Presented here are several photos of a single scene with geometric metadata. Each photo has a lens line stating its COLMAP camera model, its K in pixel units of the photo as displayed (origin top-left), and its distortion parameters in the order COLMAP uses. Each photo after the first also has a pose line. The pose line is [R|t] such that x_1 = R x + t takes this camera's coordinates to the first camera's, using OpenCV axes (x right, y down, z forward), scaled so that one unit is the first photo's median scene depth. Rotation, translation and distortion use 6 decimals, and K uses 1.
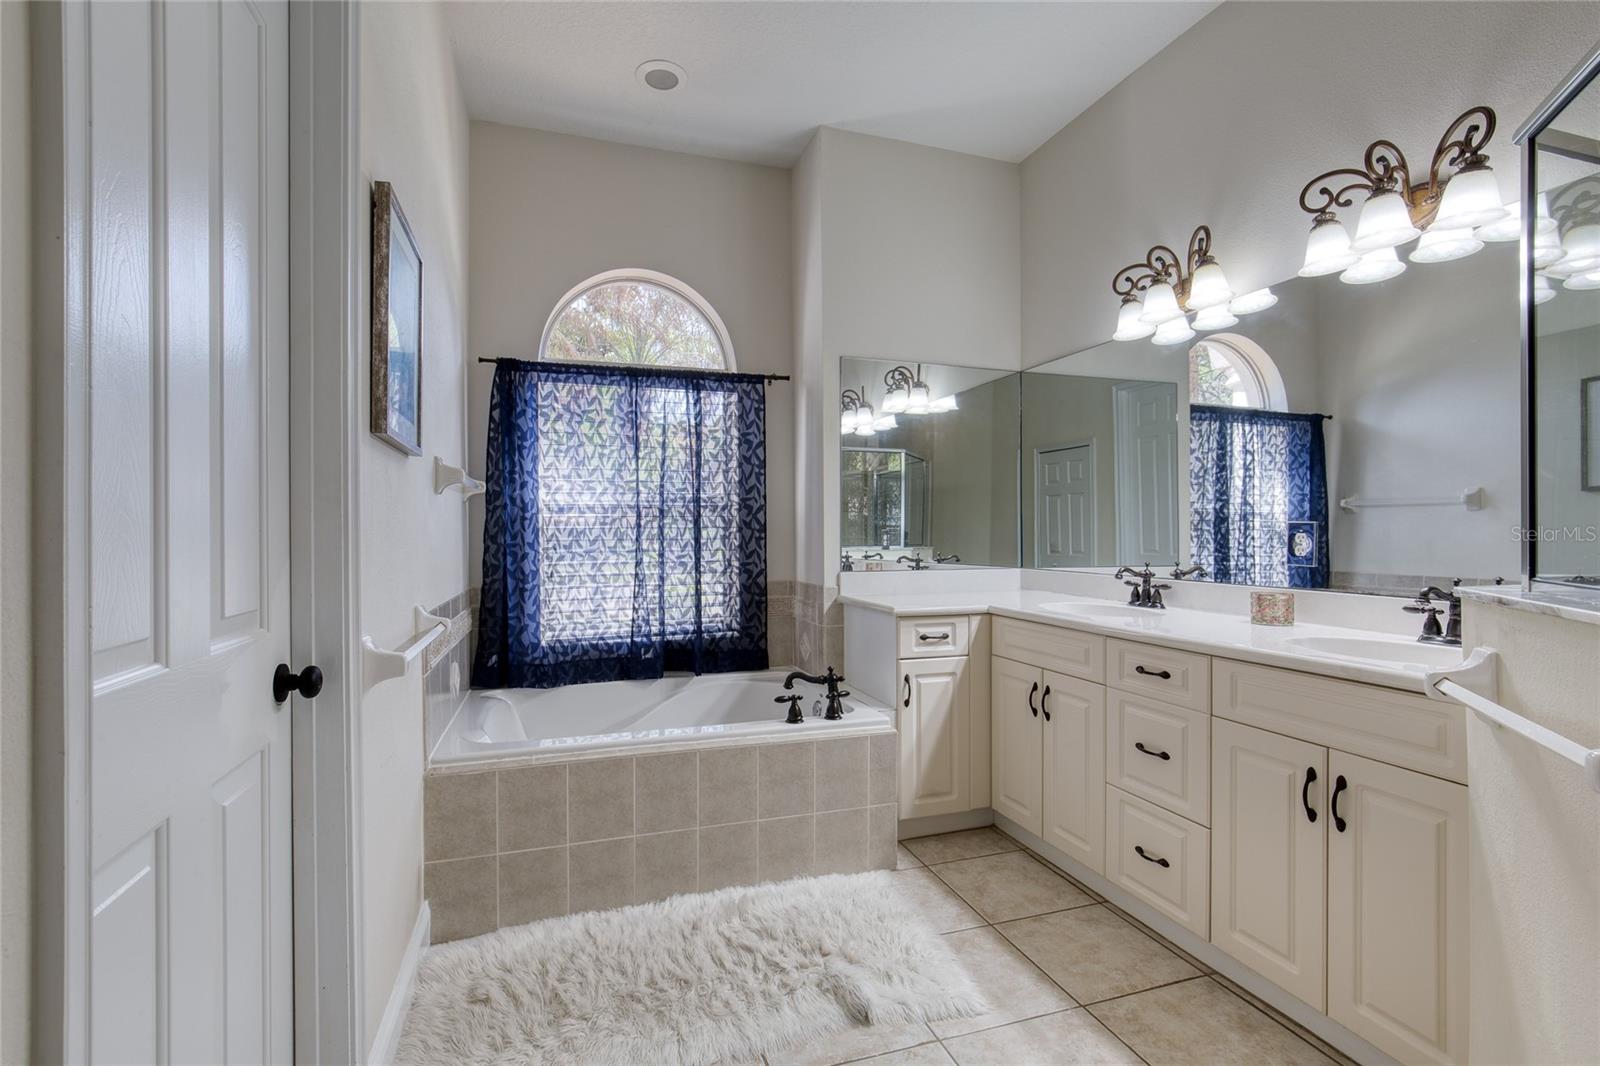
lens RADIAL K [[729.1, 0, 789.2], [0, 729.1, 532.2], [0, 0, 1]] dist [-0.016213, 0.006922]
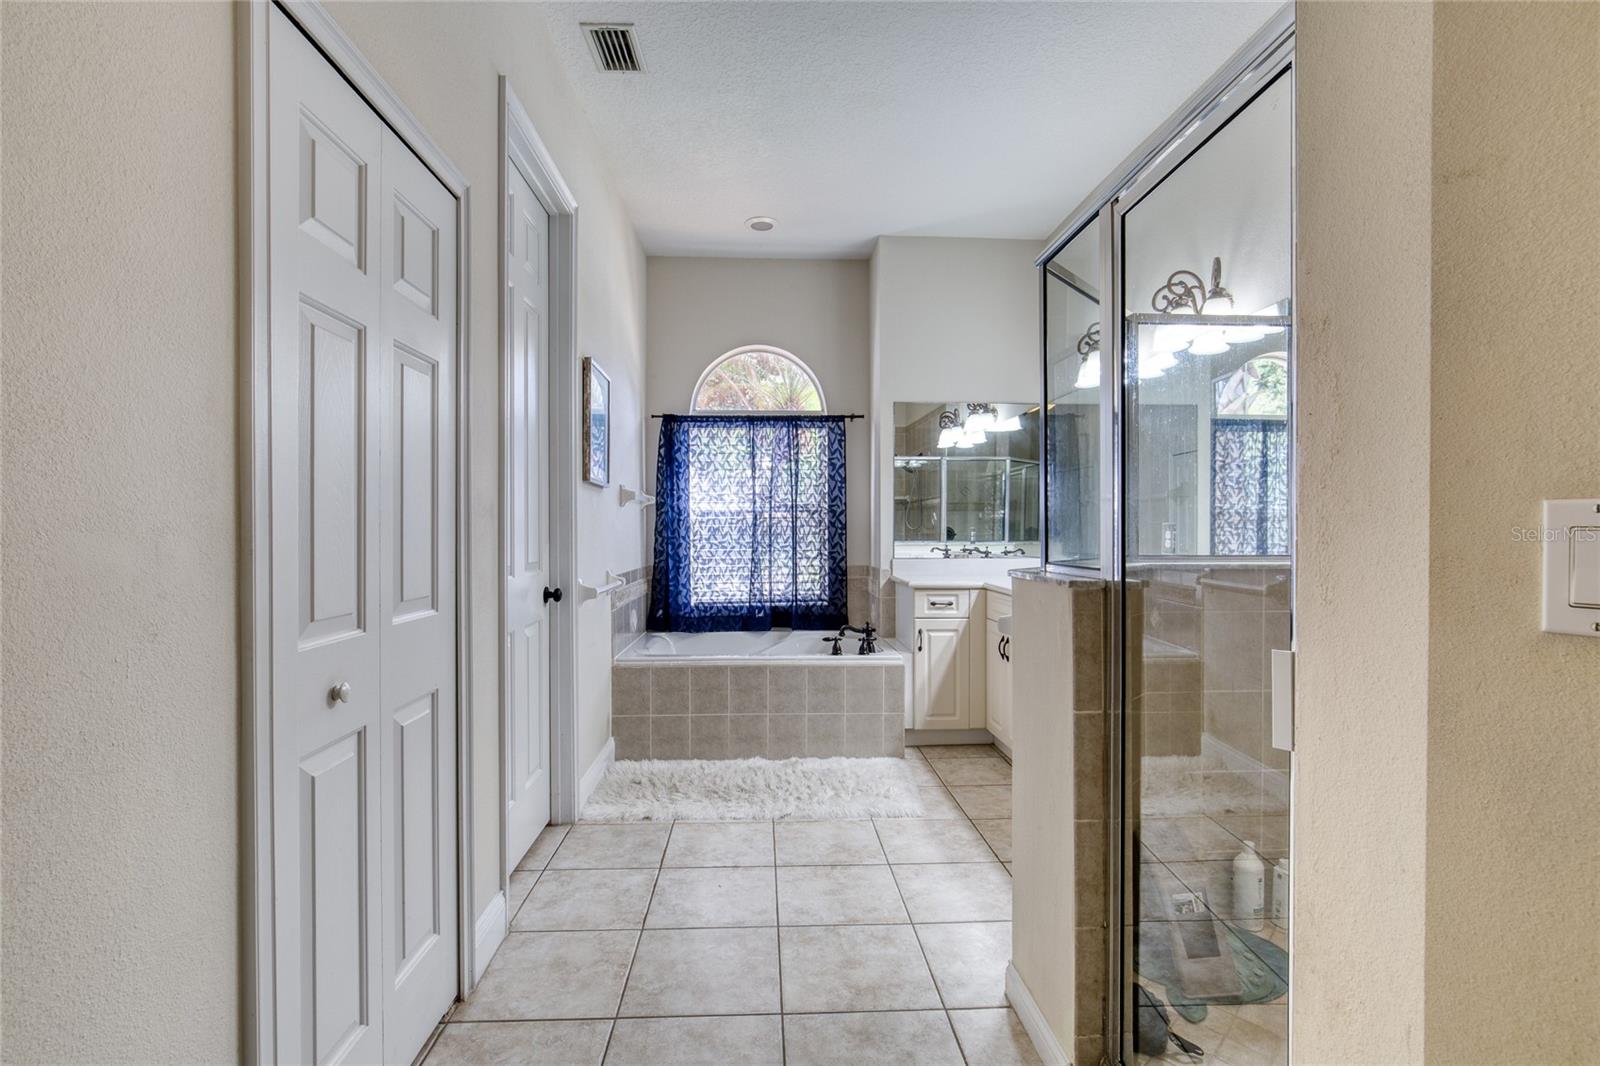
lens RADIAL K [[729.1, 0, 782.9], [0, 729.1, 532.1], [0, 0, 1]] dist [-0.016213, 0.006922]
pose [[0.962647, 0.003036, -0.270742, 0.282598], [-0.001970, 0.999989, 0.004210, -0.001054], [0.270751, -0.003520, 0.962643, -0.445770]]
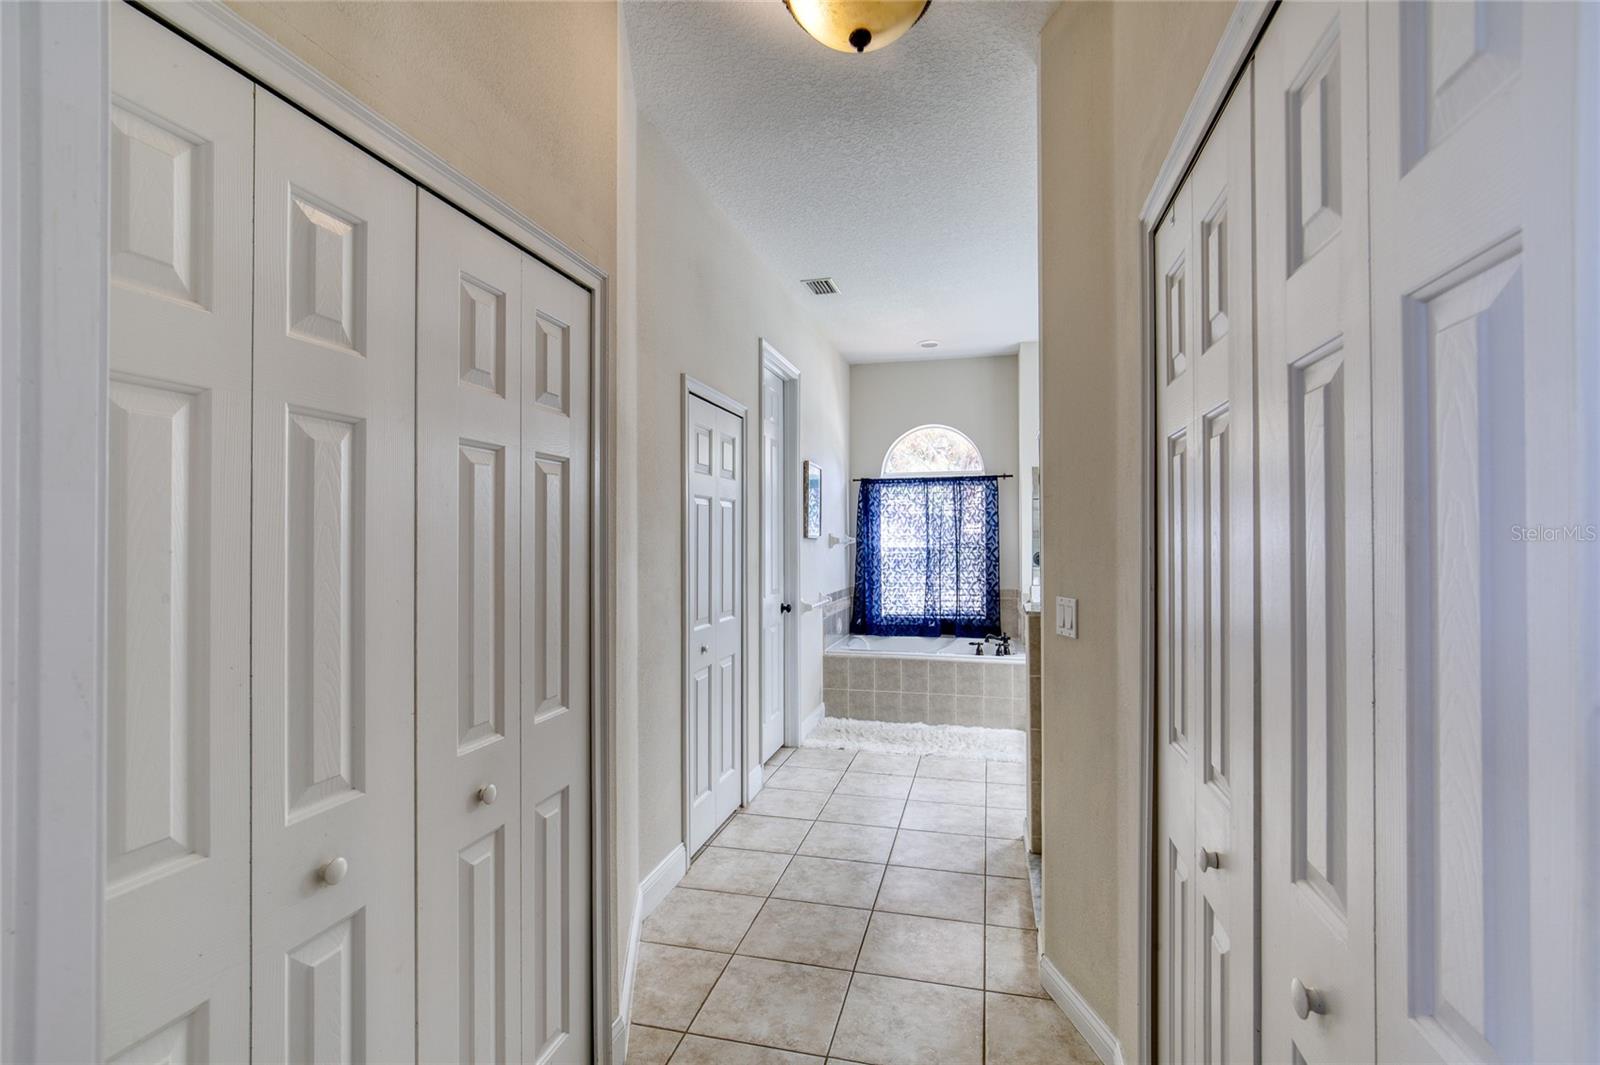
lens RADIAL K [[729.1, 0, 797.0], [0, 729.1, 537.8], [0, 0, 1]] dist [-0.016213, 0.006922]
pose [[0.845345, 0.001167, -0.534220, 0.639048], [-0.001519, 0.999999, -0.000220, -0.074292], [0.534219, 0.000998, 0.845346, -0.994880]]
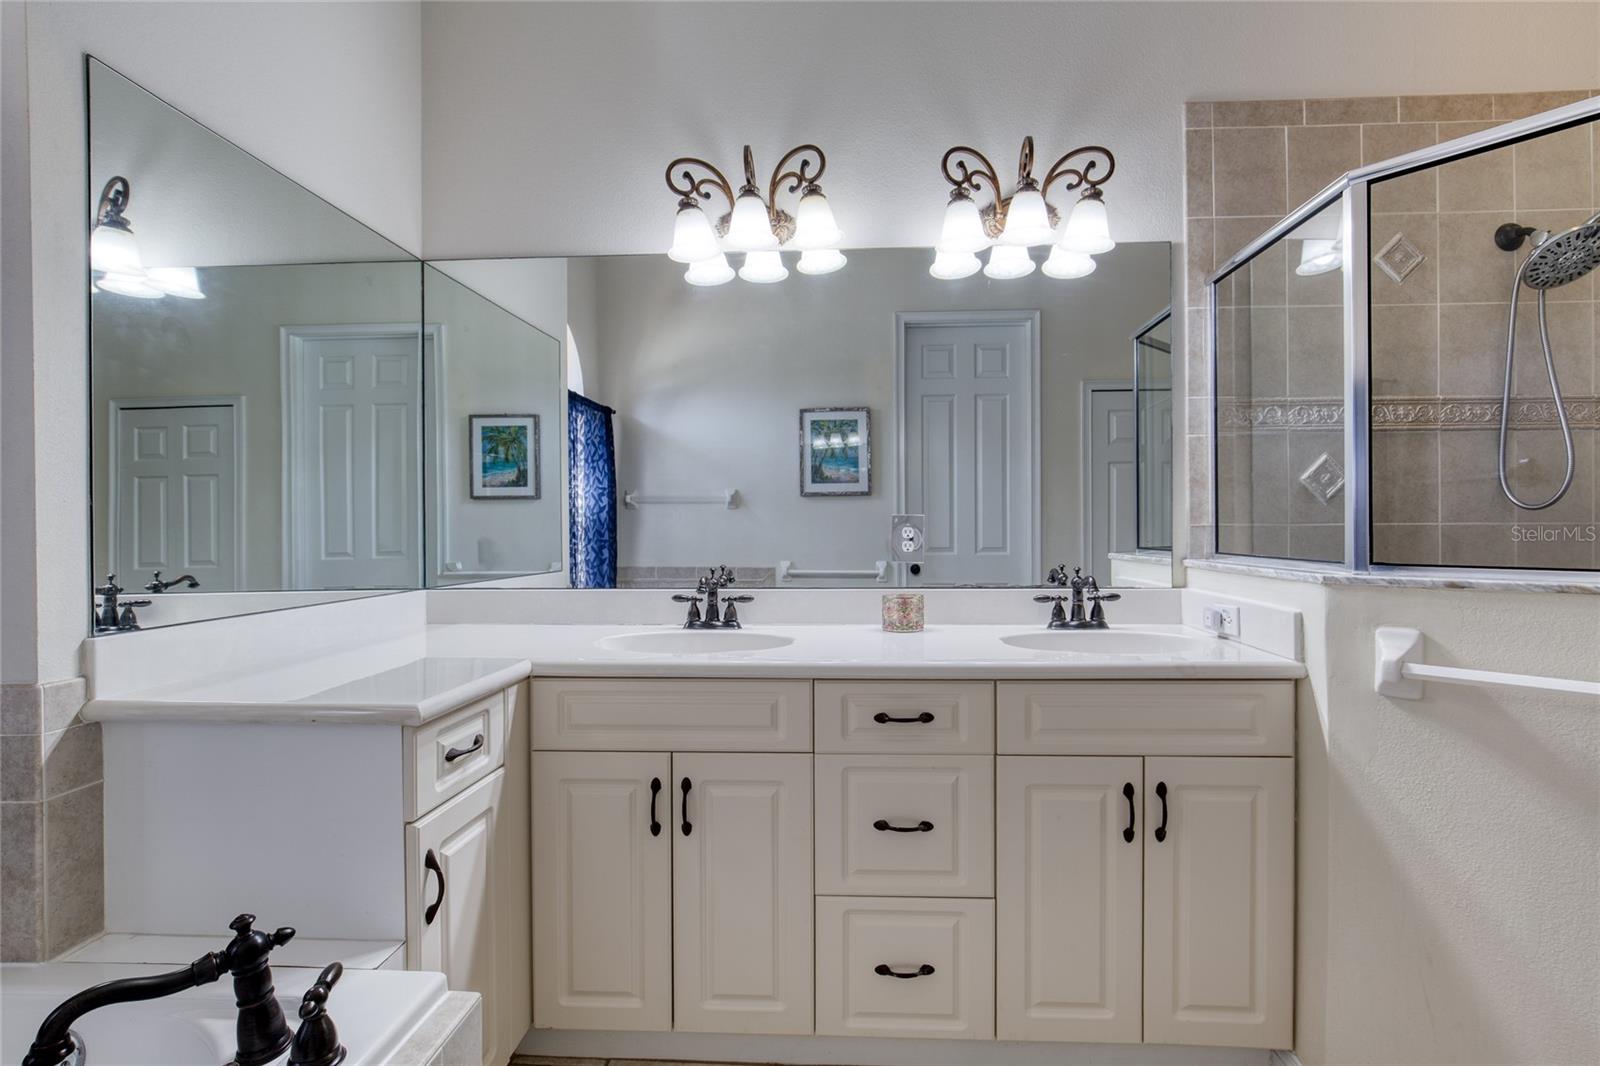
lens RADIAL K [[729.1, 0, 714.8], [0, 729.1, 531.3], [0, 0, 1]] dist [-0.016213, 0.006922]
pose [[0.356629, -0.005184, 0.934232, -0.182386], [0.004405, 0.999983, 0.003867, 0.001647], [-0.934236, 0.002736, 0.356646, 0.675746]]
